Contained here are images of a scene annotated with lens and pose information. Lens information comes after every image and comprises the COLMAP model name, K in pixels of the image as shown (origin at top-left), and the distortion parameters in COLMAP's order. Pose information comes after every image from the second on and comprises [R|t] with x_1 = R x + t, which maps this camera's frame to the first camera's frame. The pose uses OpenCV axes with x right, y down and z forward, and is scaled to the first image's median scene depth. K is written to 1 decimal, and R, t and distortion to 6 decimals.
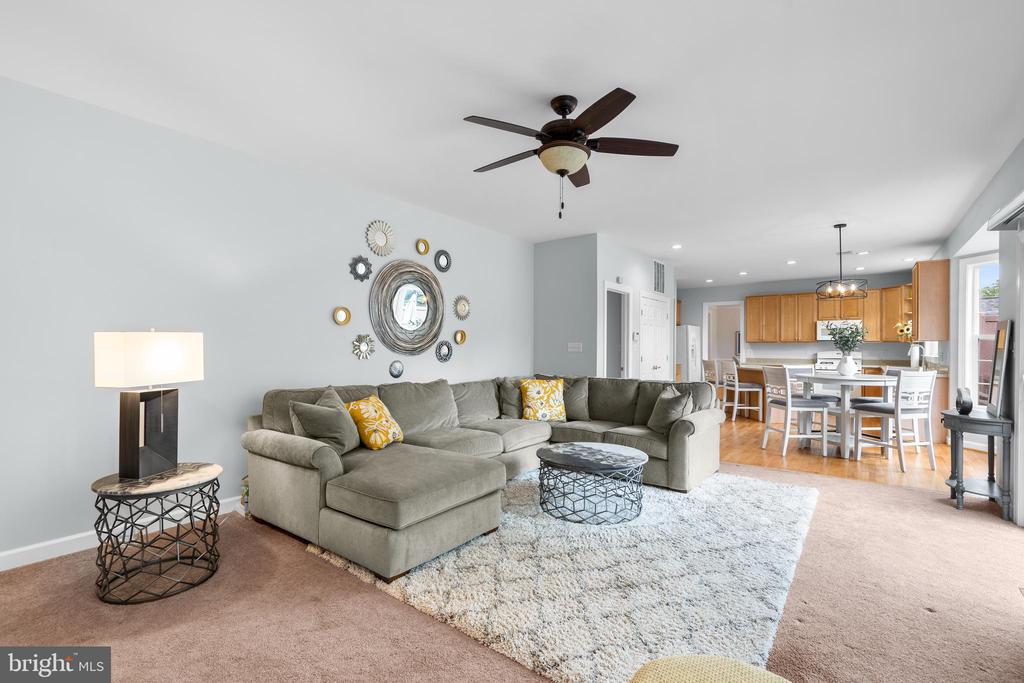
lens RADIAL K [[466.7, 0, 505.3], [0, 466.7, 346.6], [0, 0, 1]] dist [-0.007934, 0.004506]
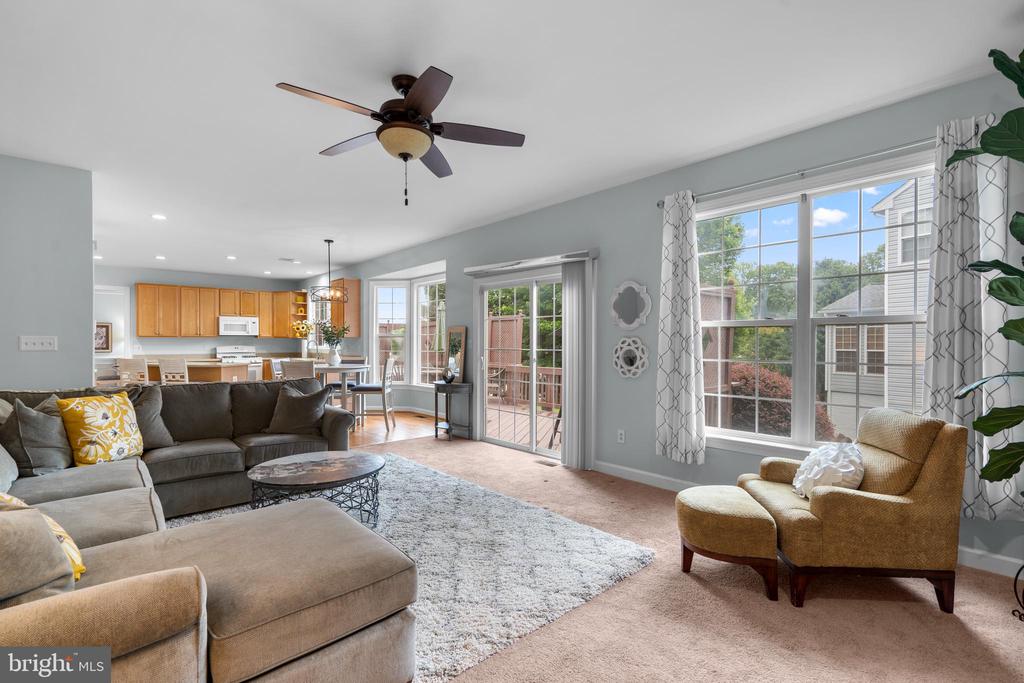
lens RADIAL K [[466.7, 0, 517.8], [0, 466.7, 347.1], [0, 0, 1]] dist [-0.007934, 0.004506]
pose [[0.176558, -0.012971, 0.984205, -0.403489], [-0.000330, 0.999912, 0.013237, -0.002279], [-0.984290, -0.002662, 0.176538, 0.322971]]
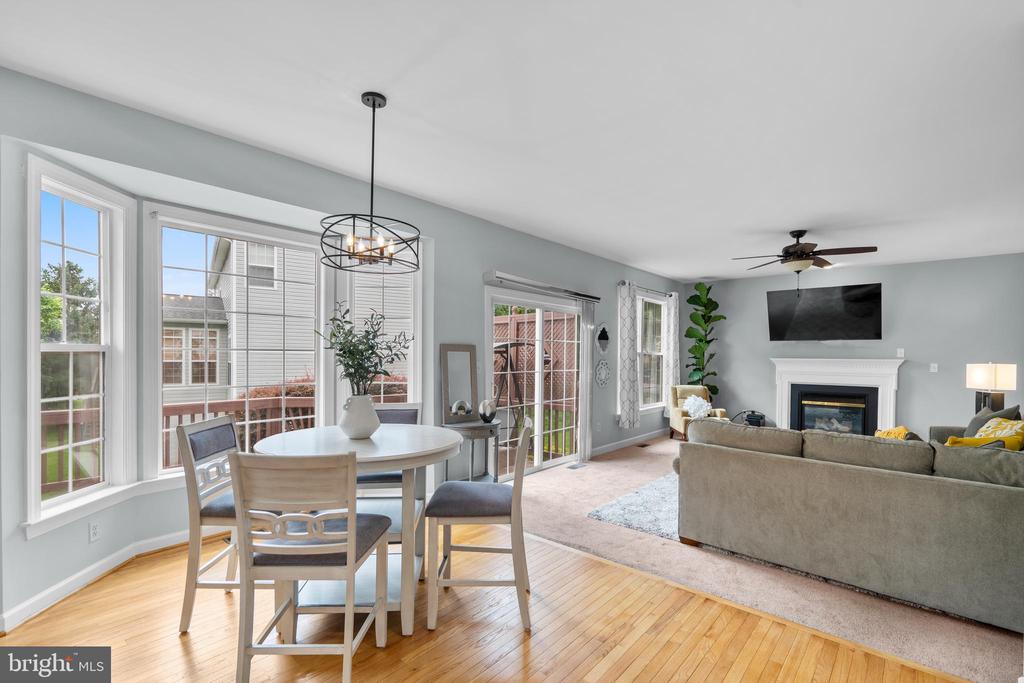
lens RADIAL K [[466.7, 0, 516.7], [0, 466.7, 360.7], [0, 0, 1]] dist [-0.007934, 0.004506]
pose [[-0.998453, -0.016238, 0.053171, 0.594496], [-0.015462, 0.999768, 0.014989, -0.022242], [-0.053402, 0.014143, -0.998473, 1.520093]]
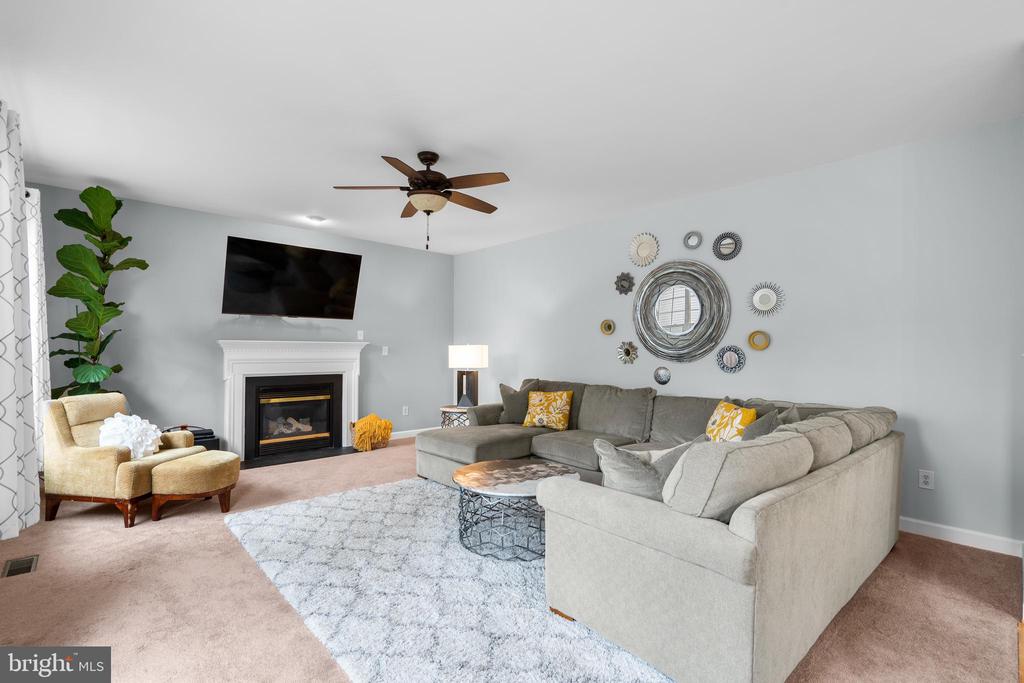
lens RADIAL K [[466.7, 0, 504.7], [0, 466.7, 348.3], [0, 0, 1]] dist [-0.007934, 0.004506]
pose [[-0.178806, -0.011557, -0.983817, 0.706747], [-0.006282, 0.999924, -0.010604, 0.002605], [0.983864, 0.004285, -0.178865, 0.760015]]
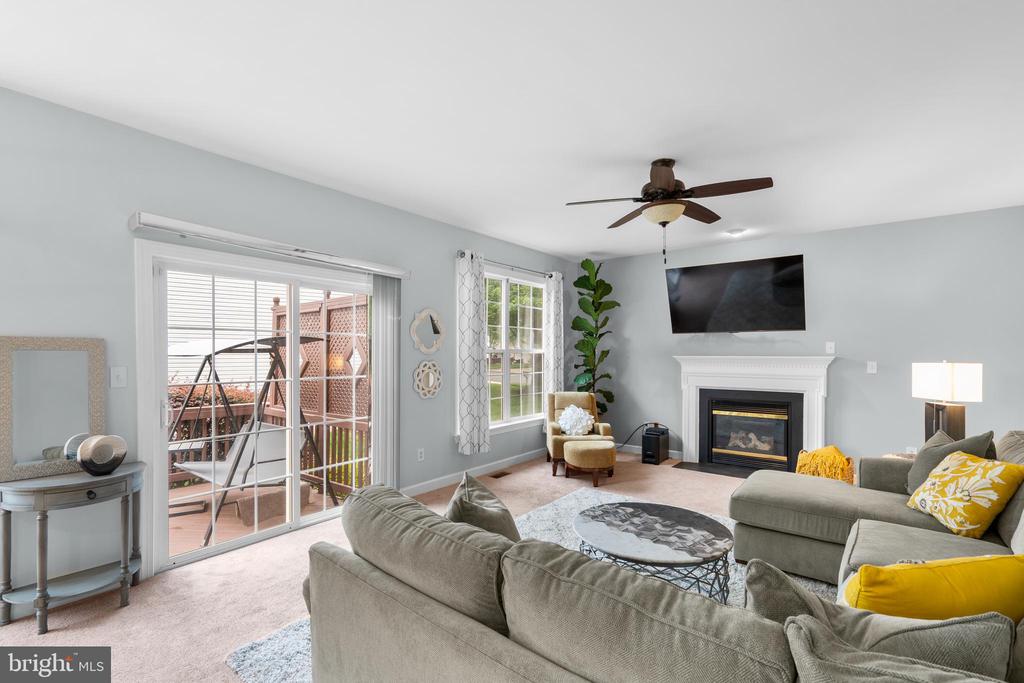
lens RADIAL K [[466.7, 0, 512.7], [0, 466.7, 356.2], [0, 0, 1]] dist [-0.007934, 0.004506]
pose [[-0.999963, -0.008569, -0.000739, 0.271398], [-0.008576, 0.999918, 0.009517, -0.027211], [0.000657, 0.009523, -0.999954, 1.155801]]
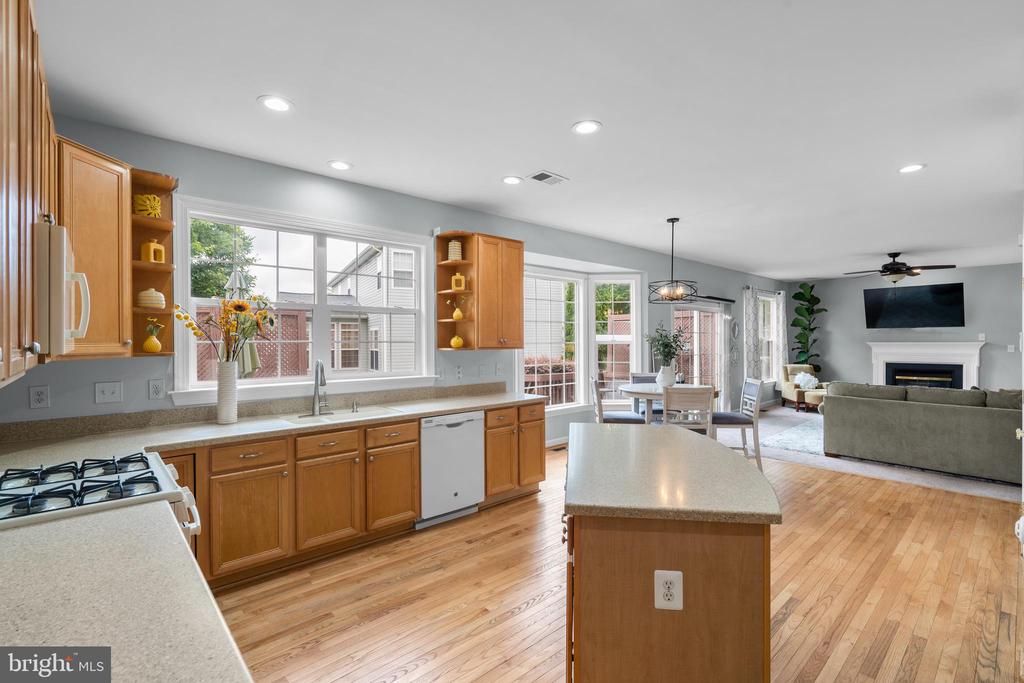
lens RADIAL K [[466.7, 0, 512.0], [0, 466.7, 340.5], [0, 0, 1]] dist [-0.007934, 0.004506]
pose [[-0.984383, -0.002089, 0.176030, 0.923335], [-0.001147, 0.999984, 0.005451, -0.035629], [-0.176039, 0.005164, -0.984370, 2.052570]]
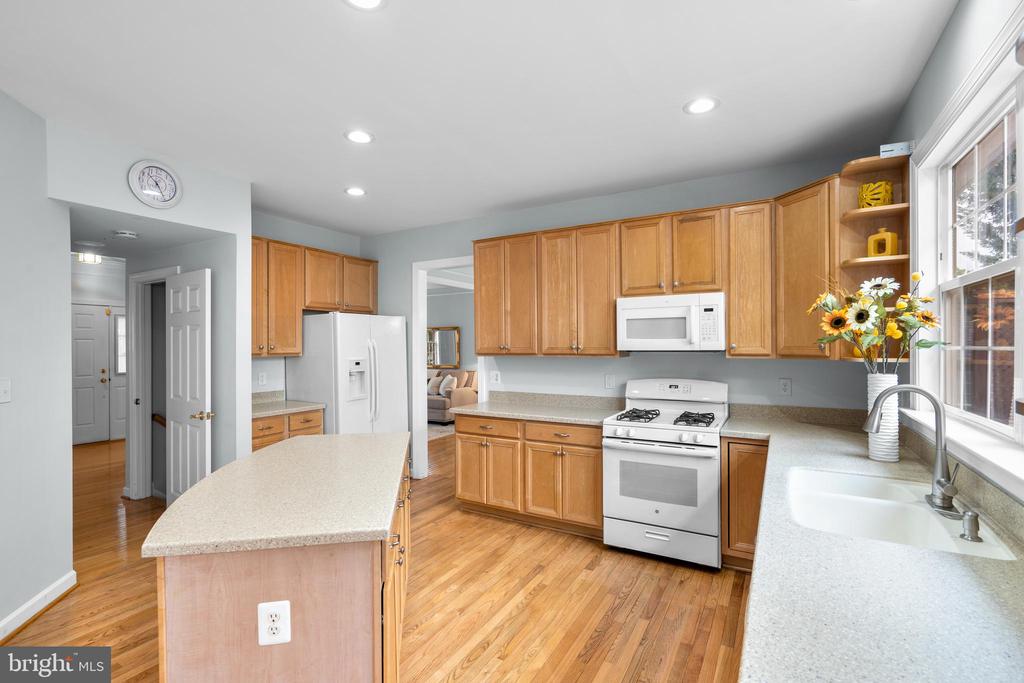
lens RADIAL K [[466.7, 0, 509.4], [0, 466.7, 345.6], [0, 0, 1]] dist [-0.007934, 0.004506]
pose [[0.991843, -0.007676, 0.127237, 0.989547], [0.007454, 0.999970, 0.002223, -0.035033], [-0.127250, -0.001256, 0.991870, 1.188406]]
